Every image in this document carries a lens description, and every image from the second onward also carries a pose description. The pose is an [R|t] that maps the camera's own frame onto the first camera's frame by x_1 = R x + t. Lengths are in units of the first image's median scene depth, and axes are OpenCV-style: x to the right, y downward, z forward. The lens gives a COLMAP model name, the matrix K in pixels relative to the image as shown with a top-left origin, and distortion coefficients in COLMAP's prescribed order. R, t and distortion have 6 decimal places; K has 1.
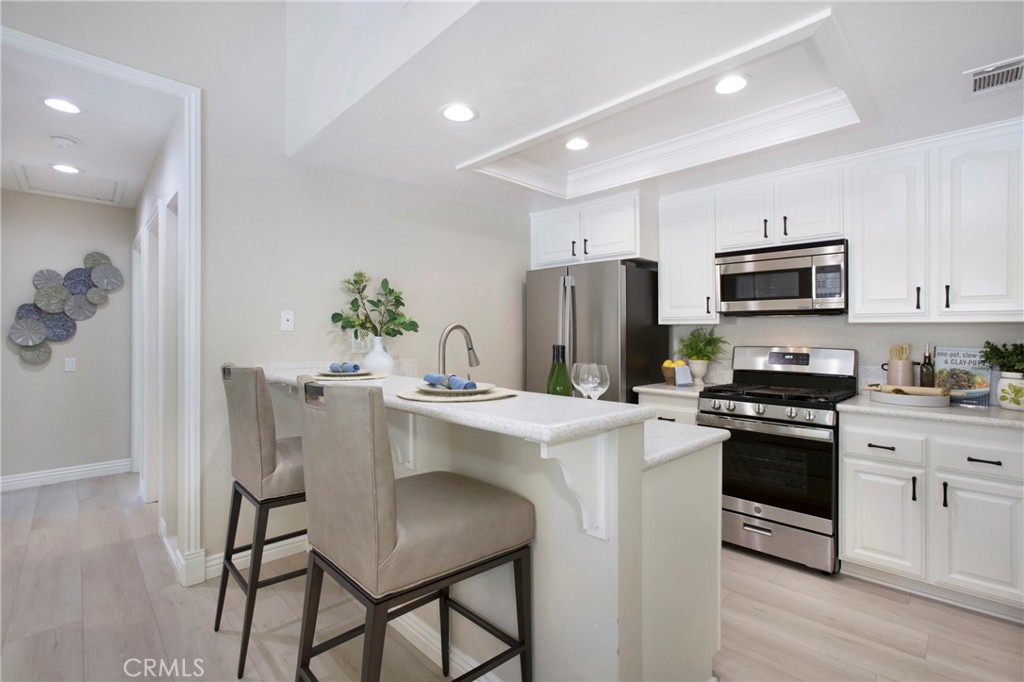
lens RADIAL K [[476.9, 0, 513.8], [0, 476.9, 337.3], [0, 0, 1]] dist [-0.008163, 0.001161]
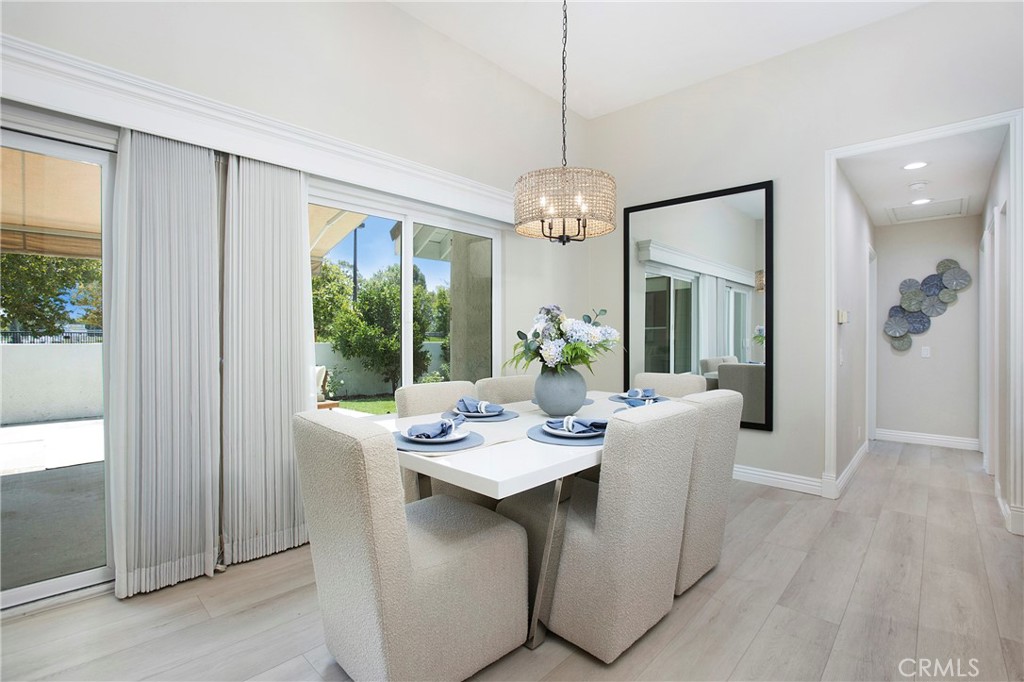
lens RADIAL K [[476.9, 0, 523.4], [0, 476.9, 338.1], [0, 0, 1]] dist [-0.008163, 0.001161]
pose [[0.105774, 0.001366, -0.994389, 0.212652], [-0.000117, 0.999999, 0.001361, 0.019634], [0.994390, -0.000028, 0.105774, -0.205182]]
